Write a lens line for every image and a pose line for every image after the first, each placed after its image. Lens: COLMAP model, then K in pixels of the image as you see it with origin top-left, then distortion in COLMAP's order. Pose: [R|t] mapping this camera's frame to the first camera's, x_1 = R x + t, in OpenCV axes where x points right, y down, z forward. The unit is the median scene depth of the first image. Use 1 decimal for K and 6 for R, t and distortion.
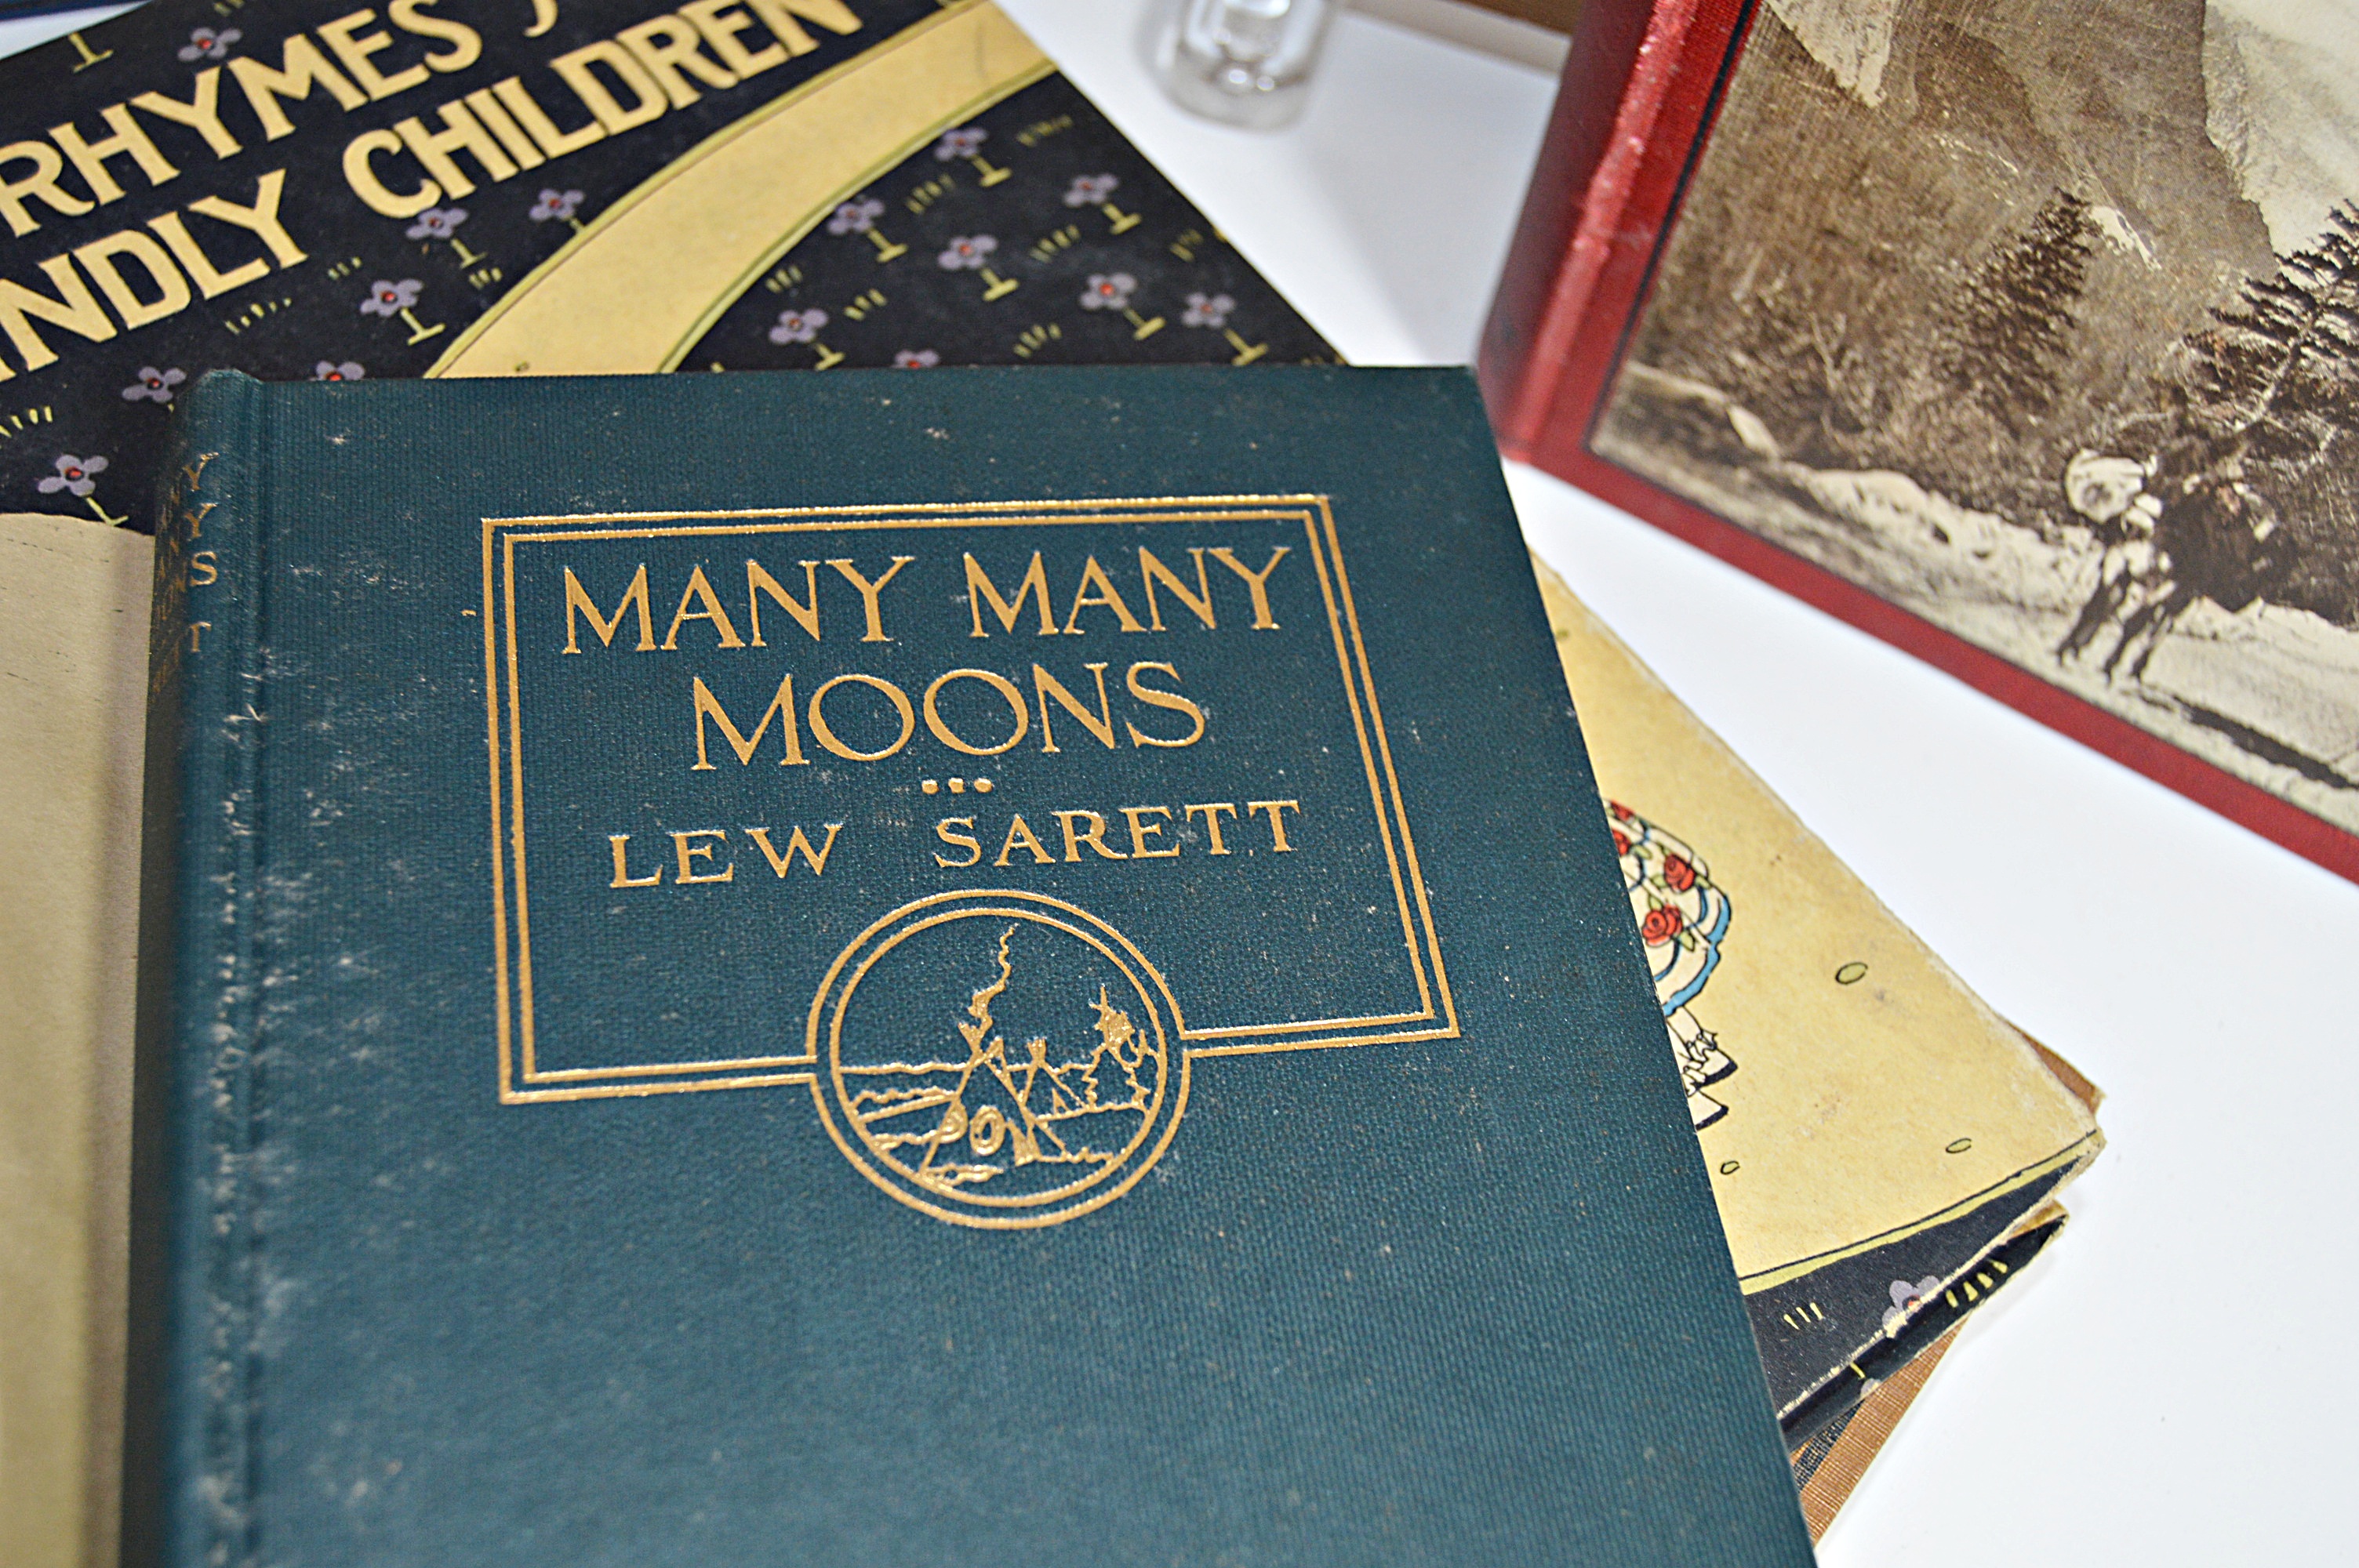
lens RADIAL K [[2950.3, 0, 1162.5], [0, 2950.3, 836.9], [0, 0, 1]] dist [-0.034839, -0.047654]
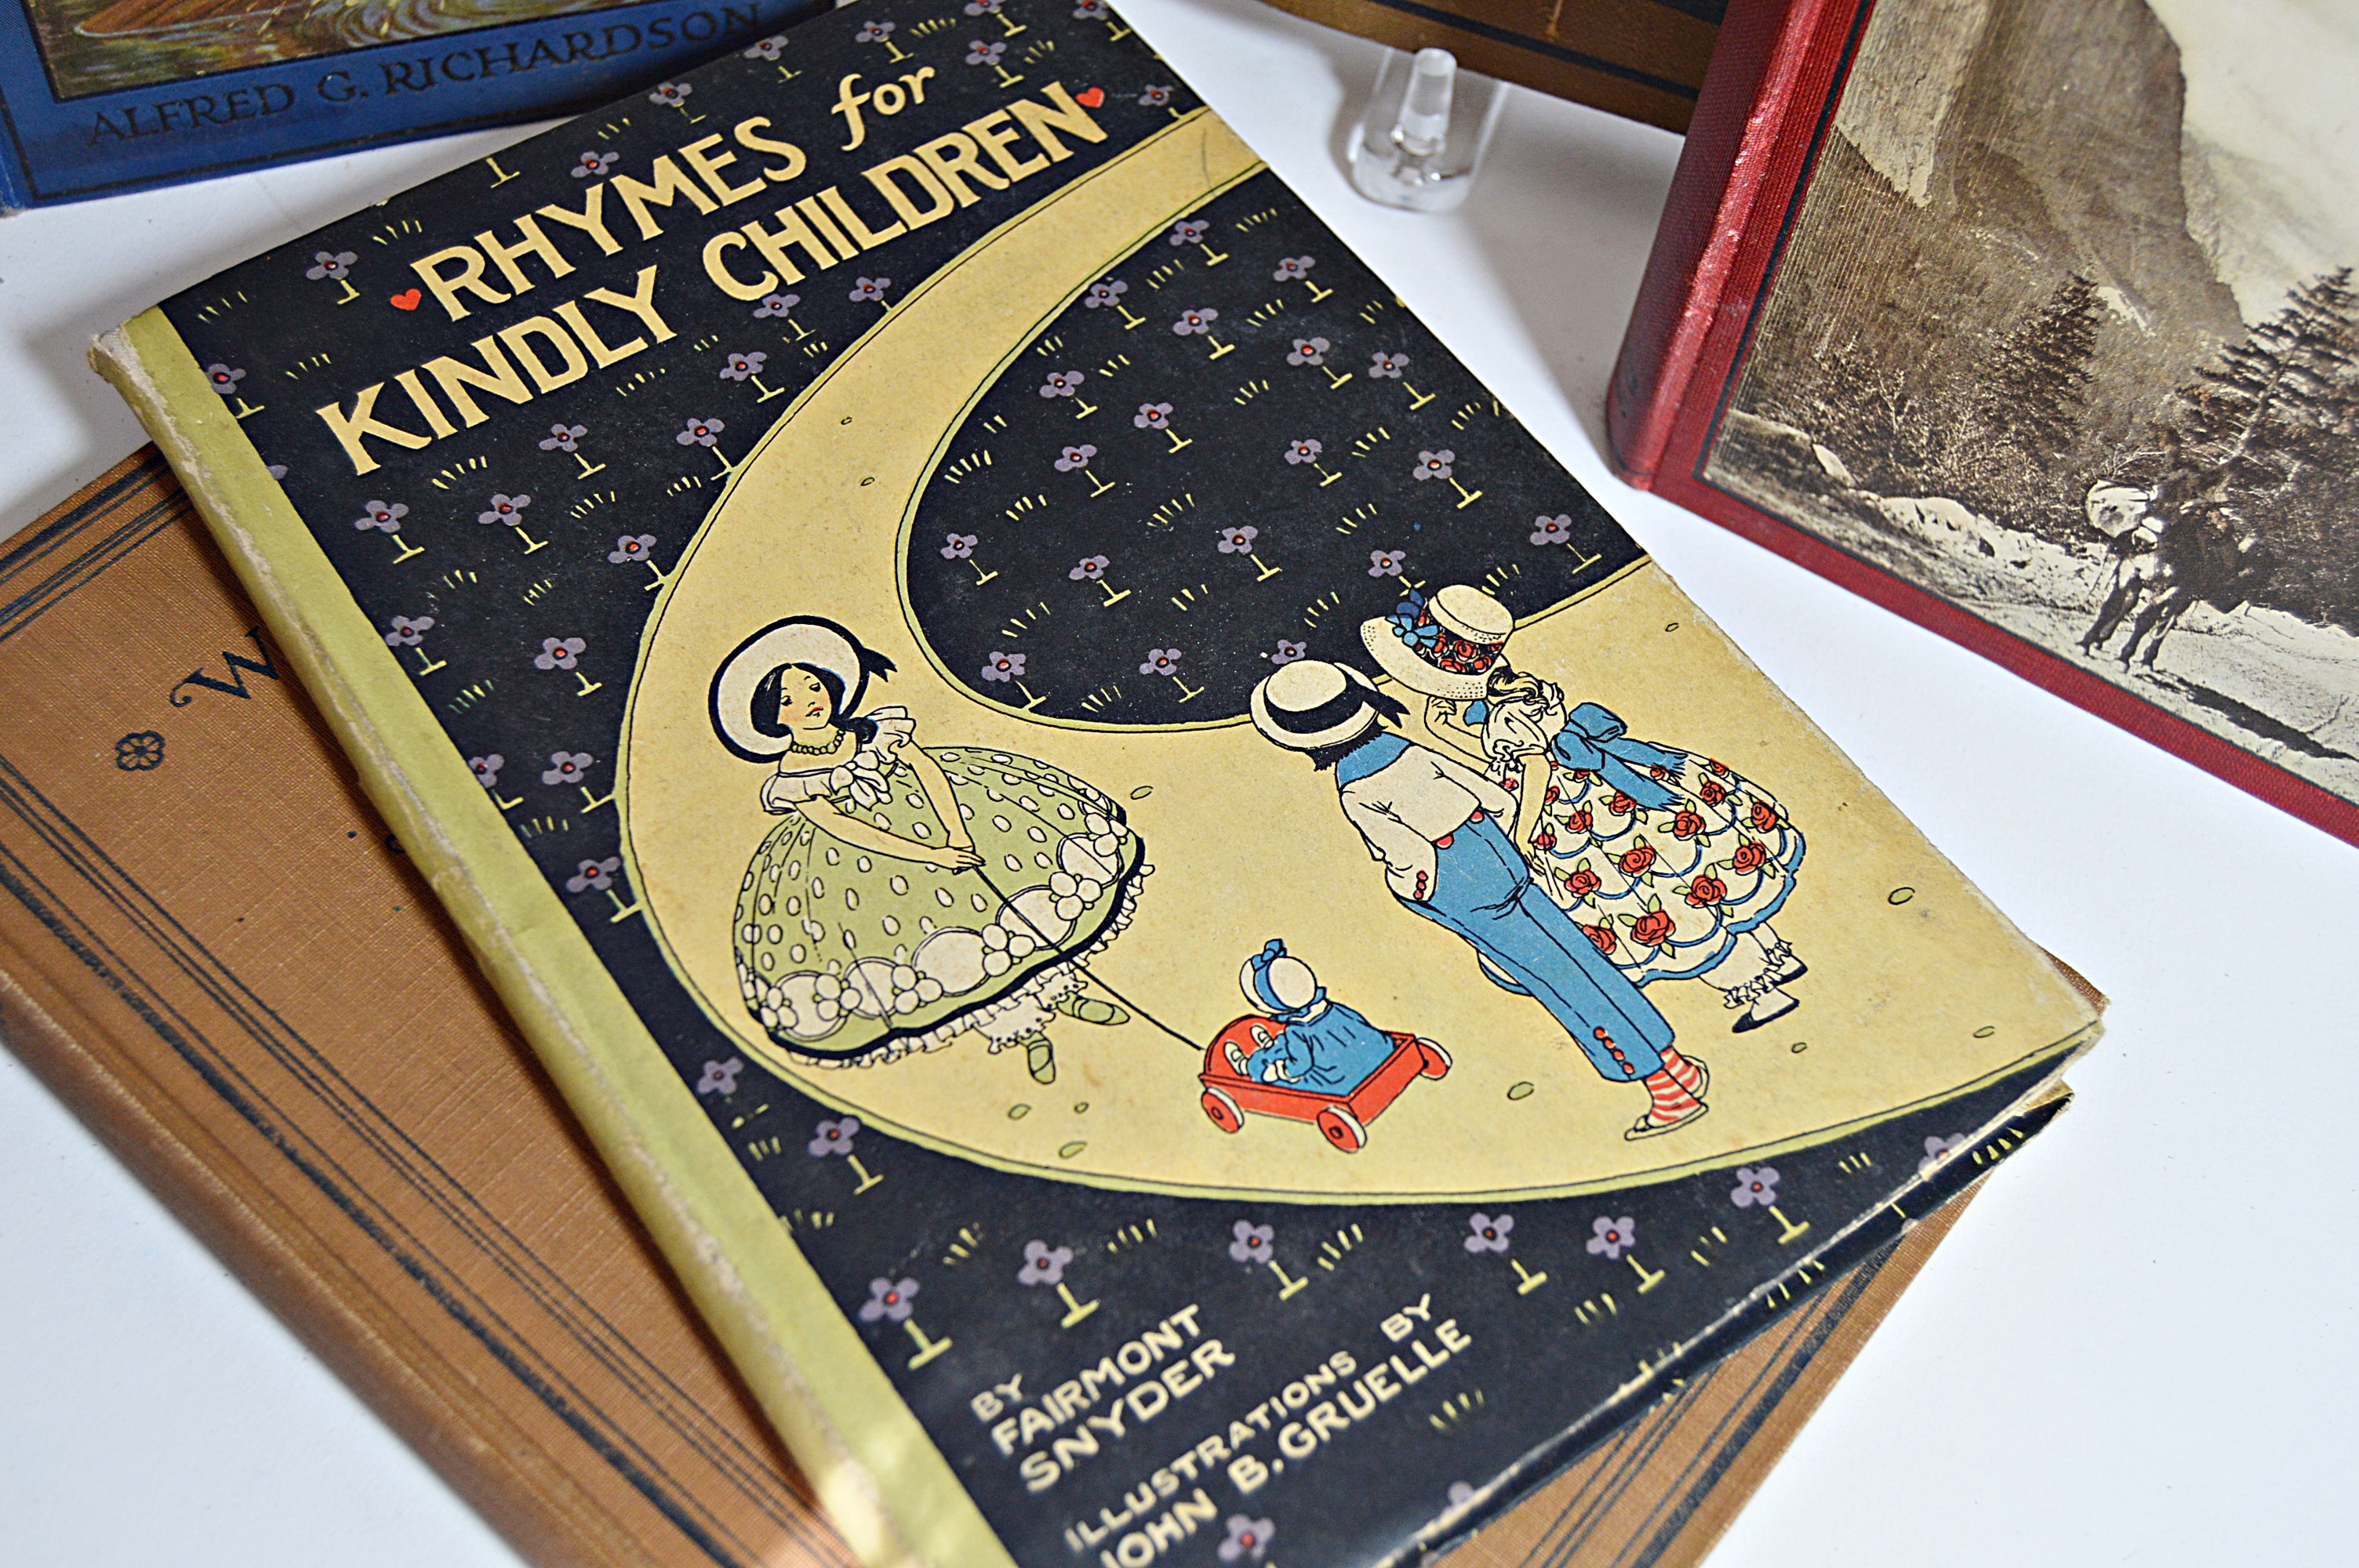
lens RADIAL K [[2713.9, 0, 1179.5], [0, 2713.9, 784.0], [0, 0, 1]] dist [-0.088014, 0.060580]
pose [[0.997988, 0.001570, -0.063381, 0.000114], [-0.002067, 0.999968, -0.007779, 0.005435], [0.063367, 0.007894, 0.997959, -0.148036]]
